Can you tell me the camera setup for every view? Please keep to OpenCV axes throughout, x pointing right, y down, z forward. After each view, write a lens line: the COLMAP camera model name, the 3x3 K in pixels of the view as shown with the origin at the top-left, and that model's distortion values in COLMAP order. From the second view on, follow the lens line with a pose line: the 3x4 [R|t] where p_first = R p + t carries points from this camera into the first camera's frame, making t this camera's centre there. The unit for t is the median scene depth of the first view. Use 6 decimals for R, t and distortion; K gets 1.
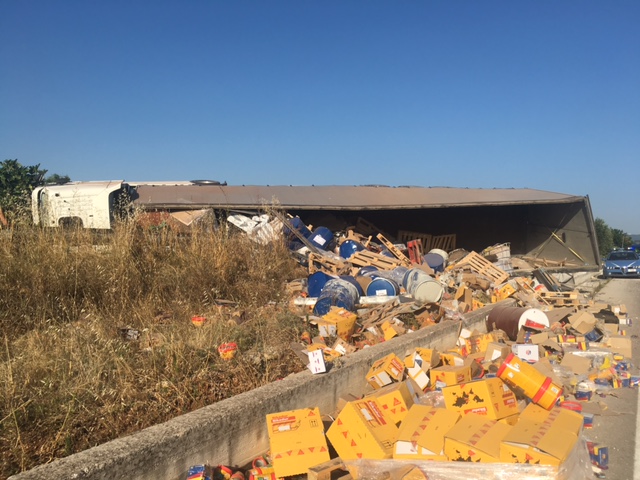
lens RADIAL K [[545.4, 0, 320.0], [0, 545.4, 240.0], [0, 0, 1]] dist [0.066013, -0.105274]
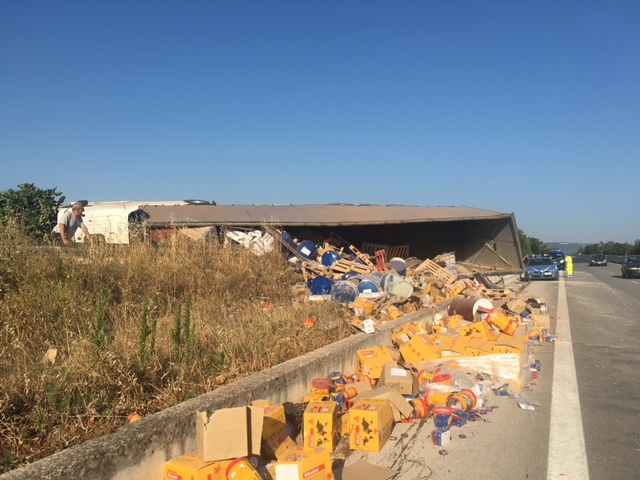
lens RADIAL K [[545.4, 0, 320.0], [0, 545.4, 240.0], [0, 0, 1]] dist [0.066013, -0.105274]
pose [[0.992294, -0.009495, 0.123544, -0.116658], [0.011866, 0.999759, -0.018466, -0.002157], [-0.123339, 0.019789, 0.992167, -0.202410]]
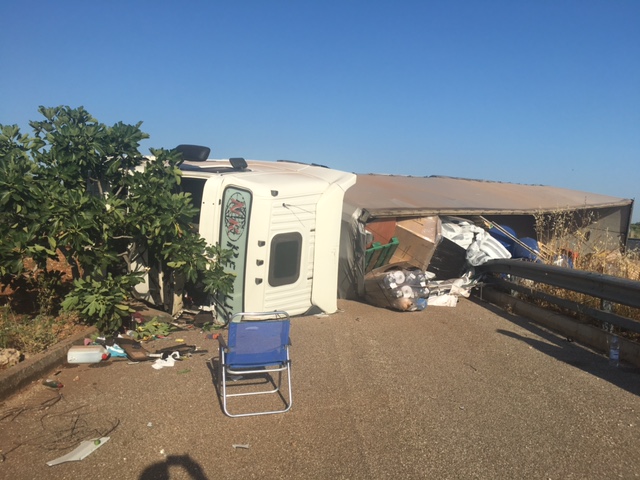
lens RADIAL K [[545.4, 0, 320.0], [0, 545.4, 240.0], [0, 0, 1]] dist [0.066013, -0.105274]
pose [[0.852907, -0.014758, 0.521854, -0.673200], [-0.020815, 0.997844, 0.062237, -0.065289], [-0.521648, -0.063945, 0.850761, 0.479149]]
